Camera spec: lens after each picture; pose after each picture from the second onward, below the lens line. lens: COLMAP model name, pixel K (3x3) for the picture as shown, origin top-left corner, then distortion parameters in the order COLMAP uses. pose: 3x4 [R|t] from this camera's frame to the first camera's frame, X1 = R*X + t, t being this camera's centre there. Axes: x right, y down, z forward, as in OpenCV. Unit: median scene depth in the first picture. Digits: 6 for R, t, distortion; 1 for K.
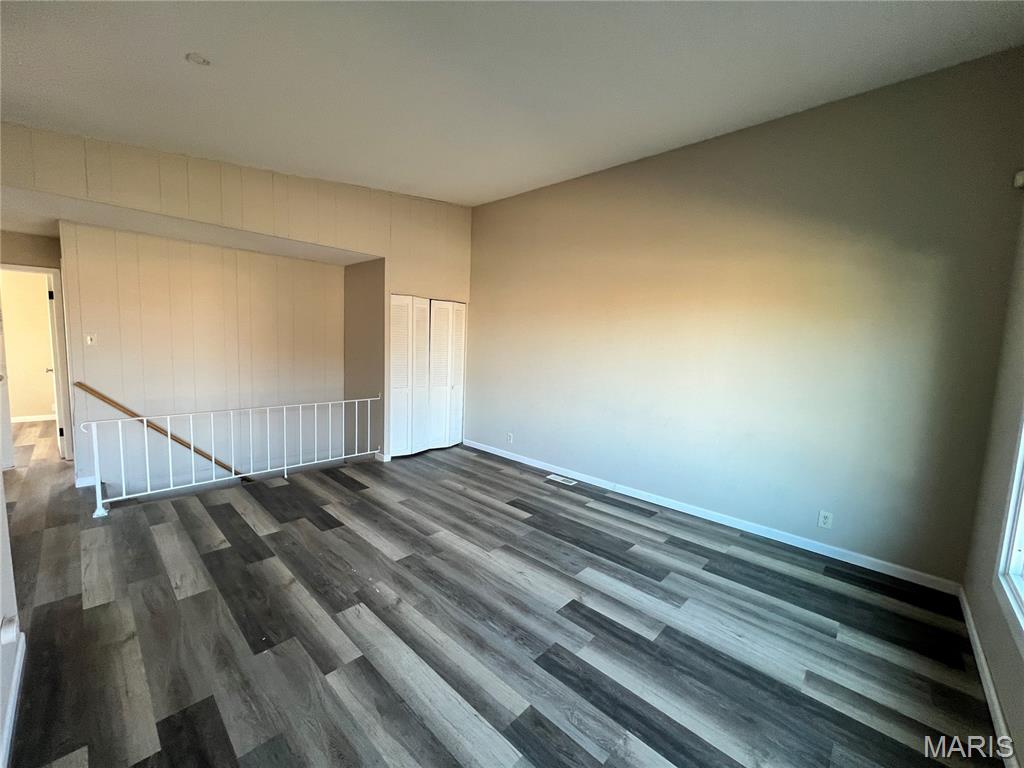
lens RADIAL K [[408.7, 0, 510.1], [0, 408.7, 381.2], [0, 0, 1]] dist [-0.001668, -0.000203]
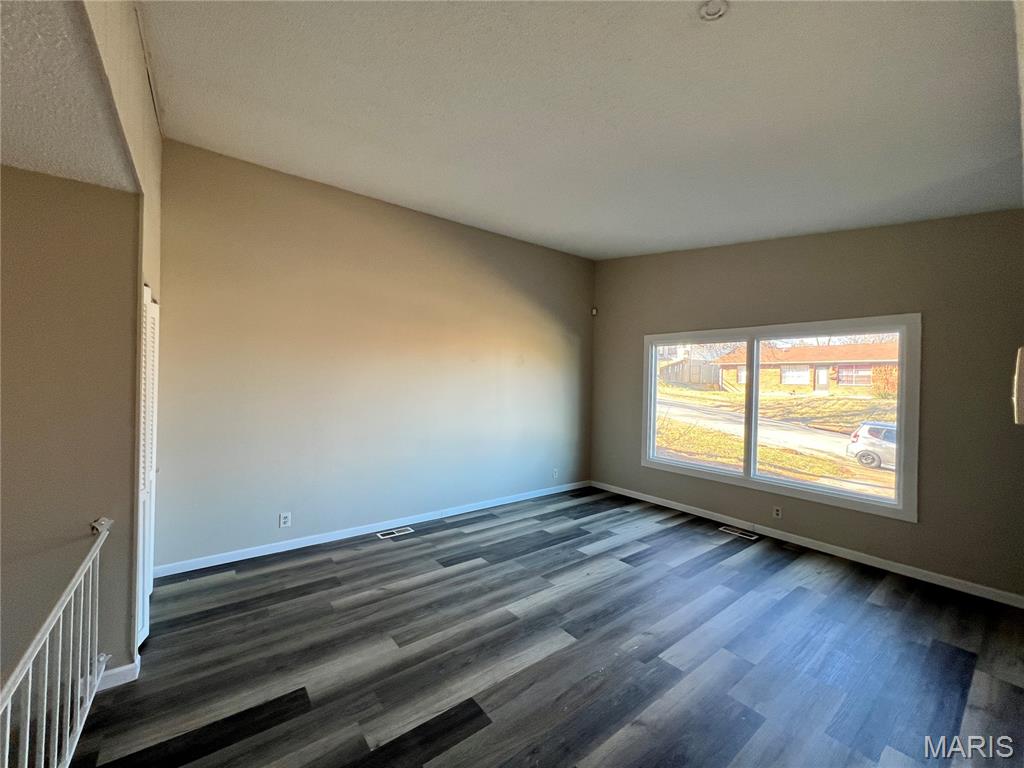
lens RADIAL K [[408.7, 0, 509.0], [0, 408.7, 385.3], [0, 0, 1]] dist [-0.001668, -0.000203]
pose [[0.165605, -0.049539, 0.984947, -0.968111], [0.085731, 0.995680, 0.035665, -0.125010], [-0.982459, 0.078534, 0.169136, 0.807190]]
